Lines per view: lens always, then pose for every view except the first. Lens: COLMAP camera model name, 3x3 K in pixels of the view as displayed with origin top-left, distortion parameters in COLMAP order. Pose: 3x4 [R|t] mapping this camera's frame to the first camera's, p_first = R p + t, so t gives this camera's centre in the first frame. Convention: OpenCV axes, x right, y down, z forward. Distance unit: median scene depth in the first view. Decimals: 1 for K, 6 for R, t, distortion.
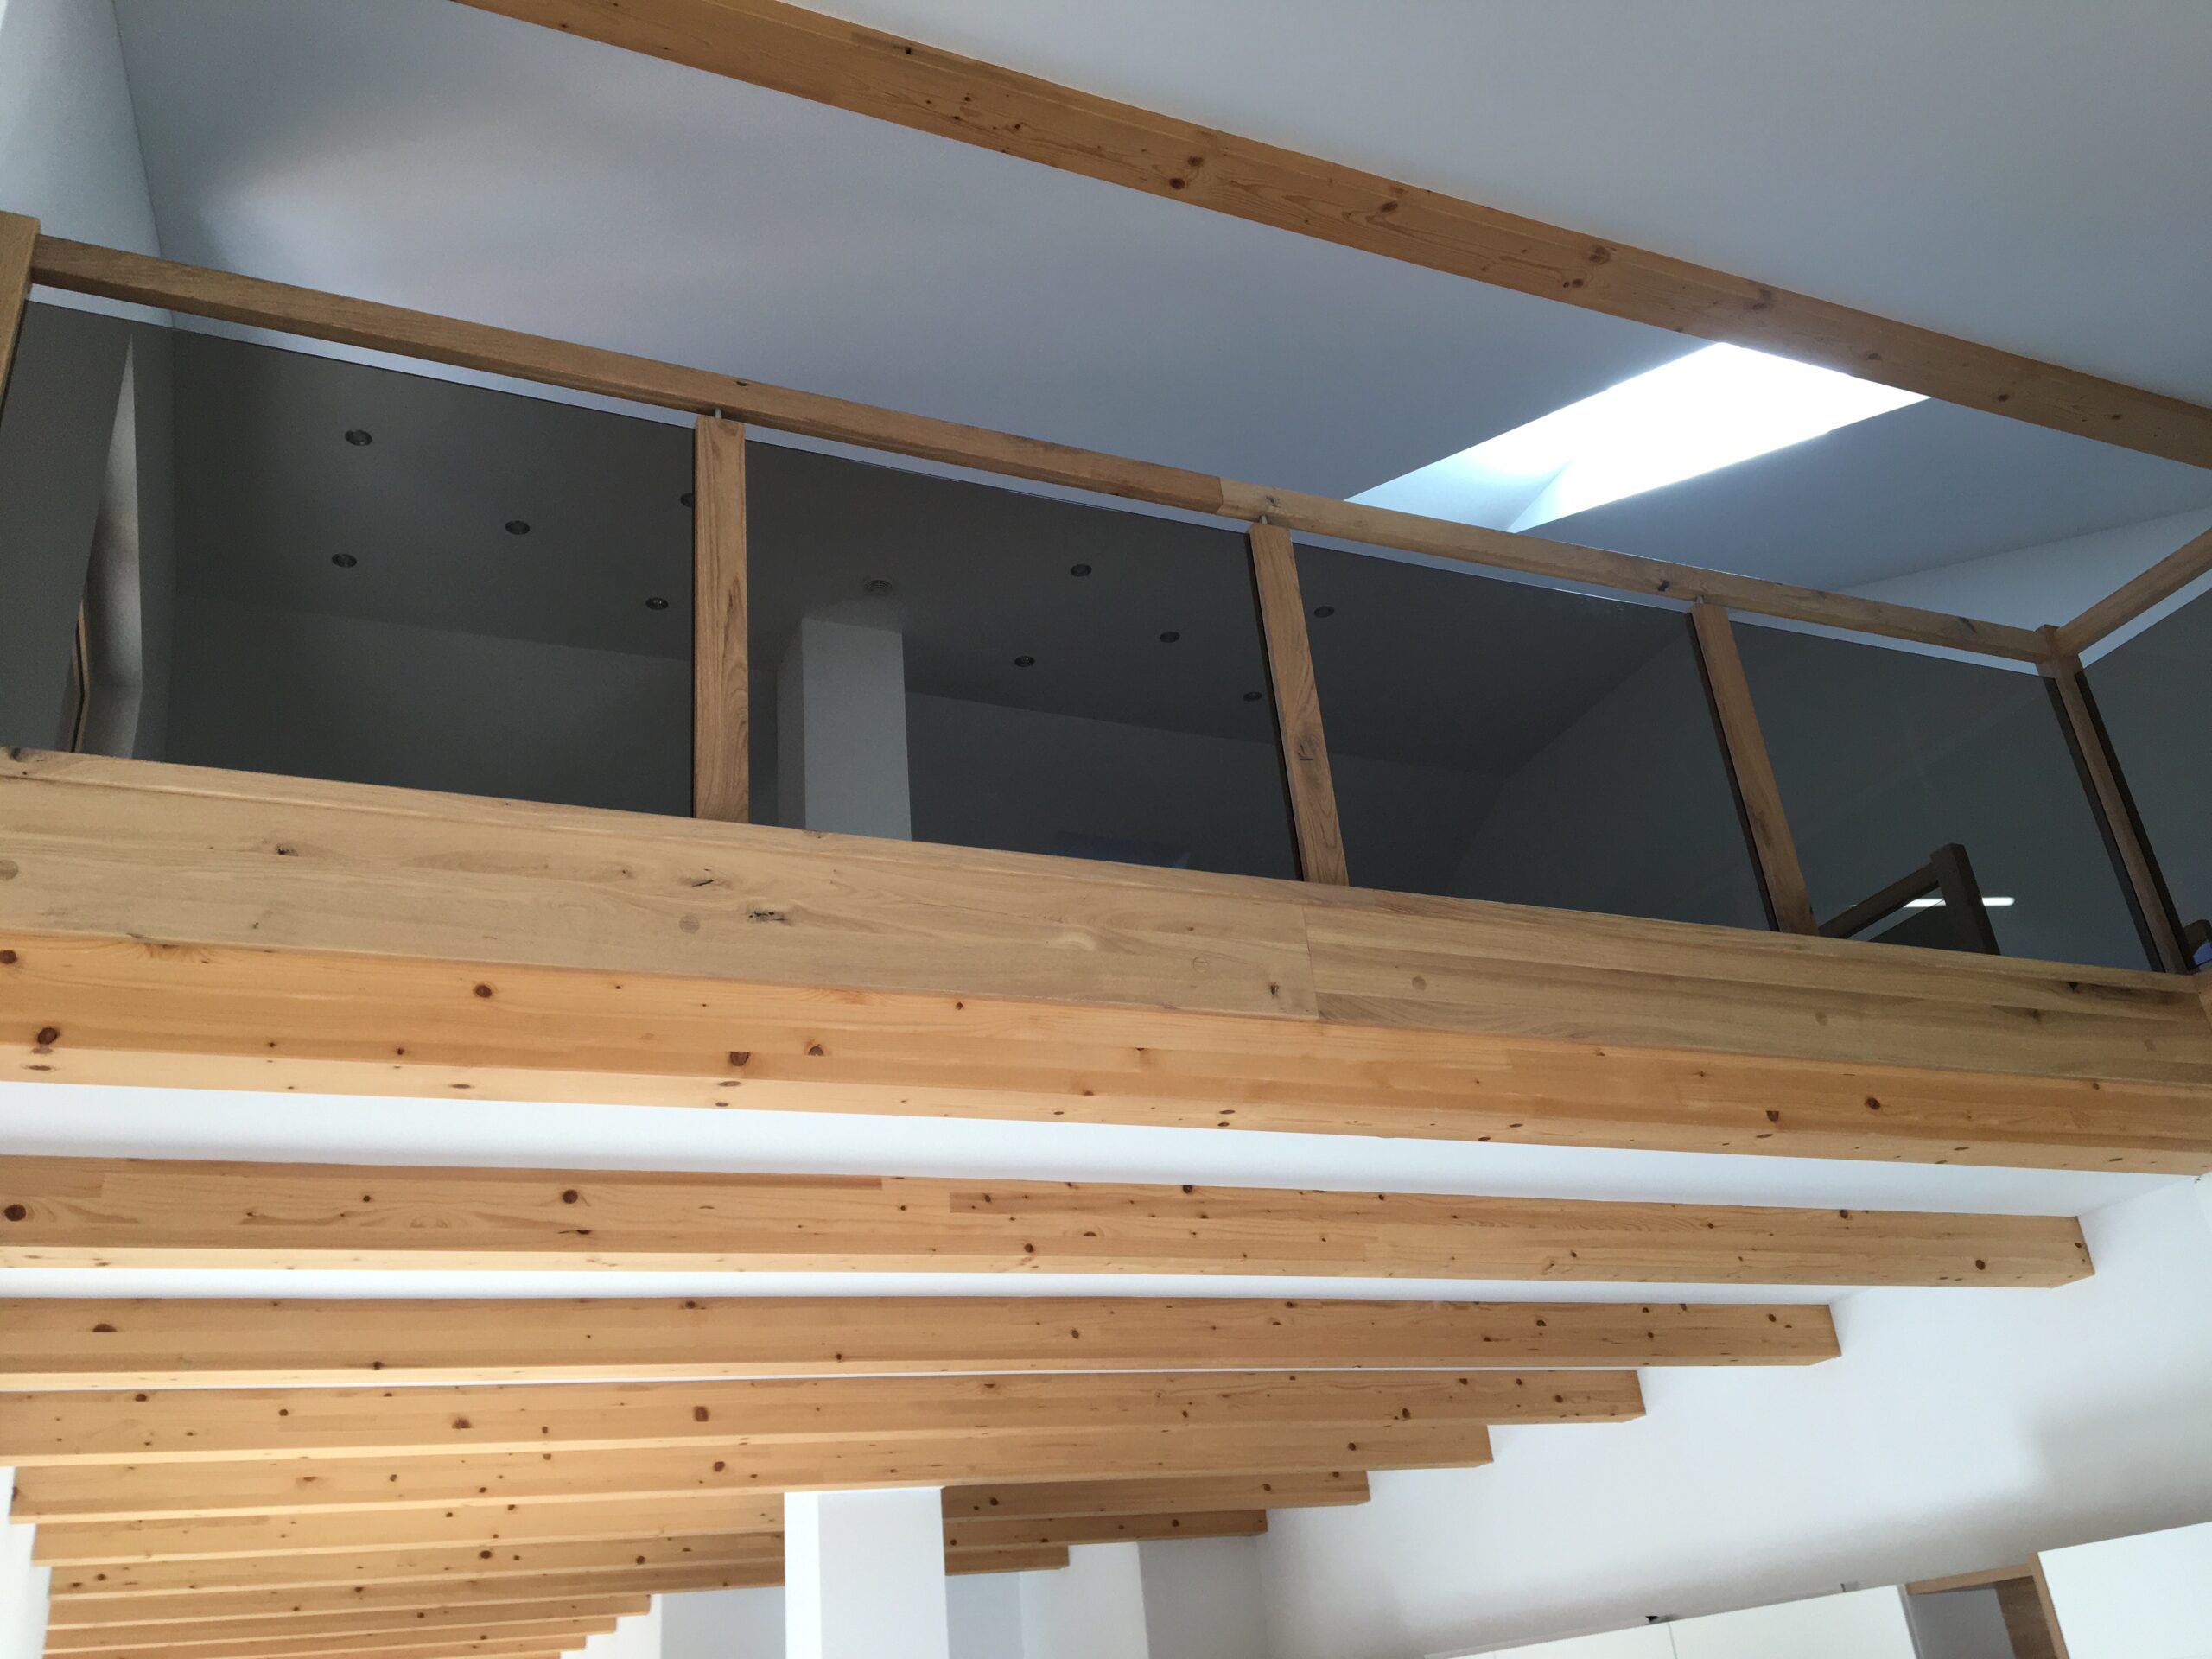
lens RADIAL K [[1849.8, 0, 1106.0], [0, 1849.8, 829.5], [0, 0, 1]] dist [0.096215, -0.145816]
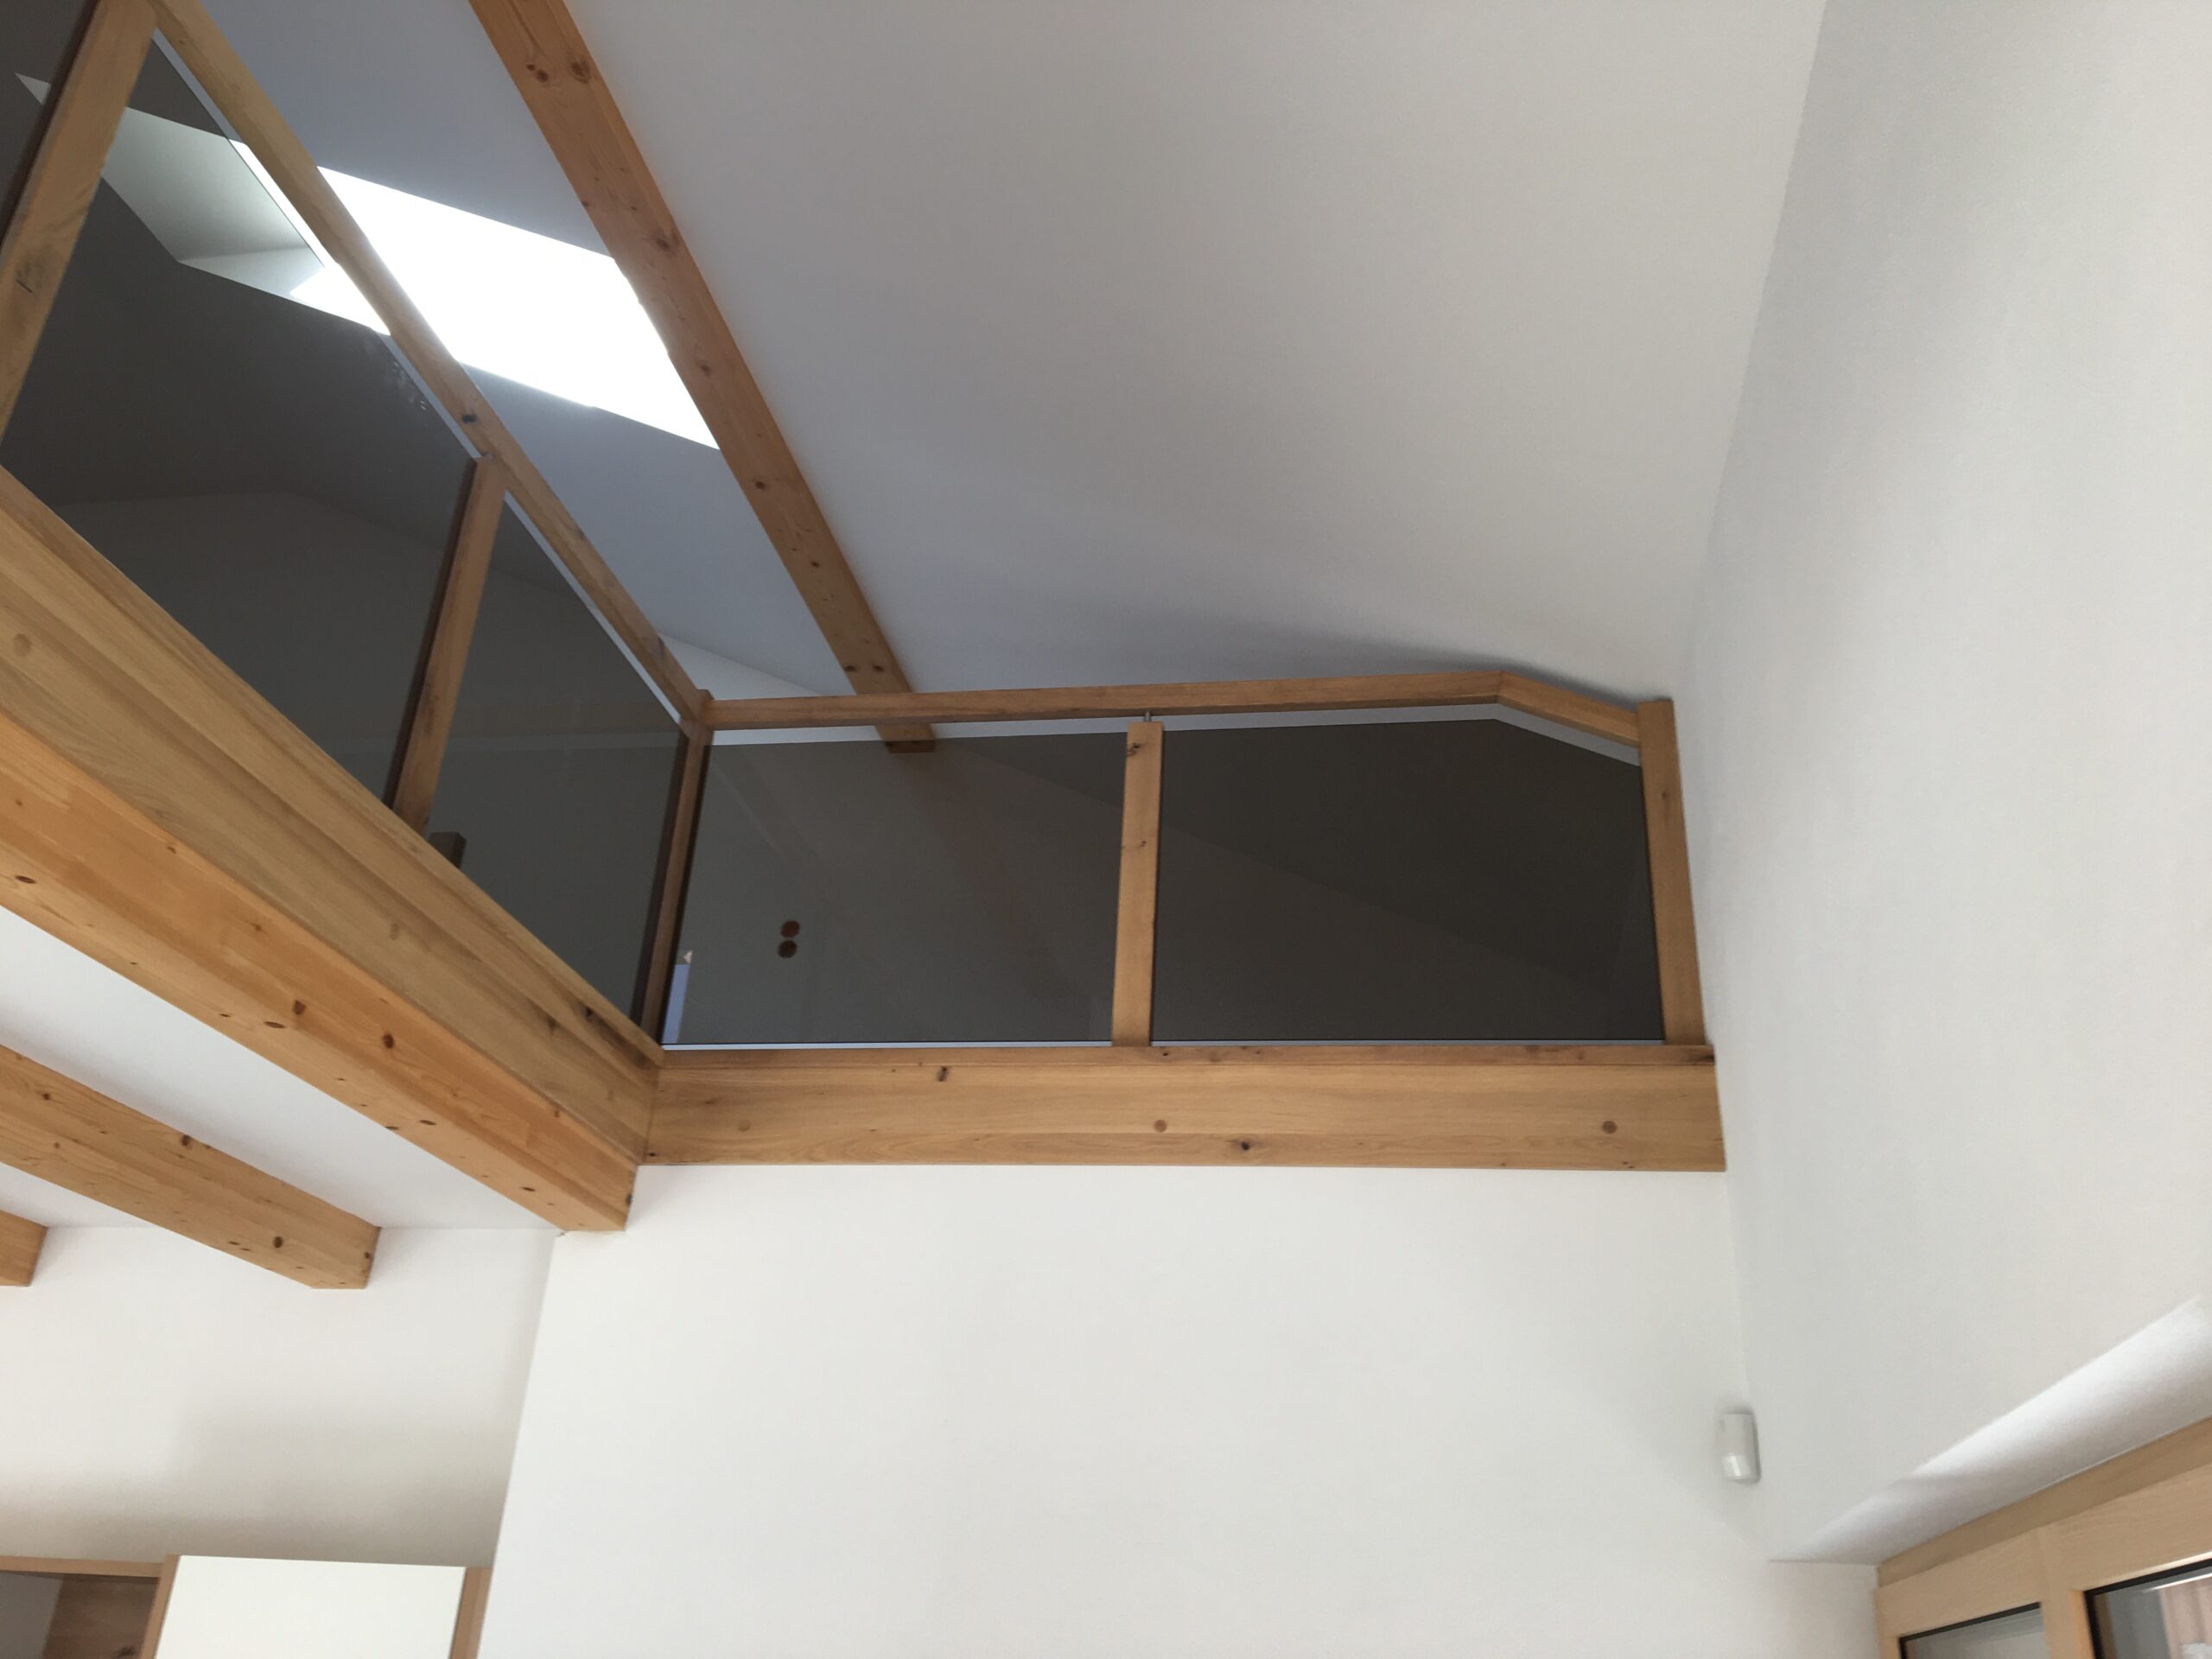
lens RADIAL K [[1849.8, 0, 1106.0], [0, 1849.8, 829.5], [0, 0, 1]] dist [0.096215, -0.145816]
pose [[0.528742, 0.473116, 0.704694, -0.070292], [-0.470553, 0.854366, -0.220540, 0.091499], [-0.706408, -0.214987, 0.674365, 0.186412]]
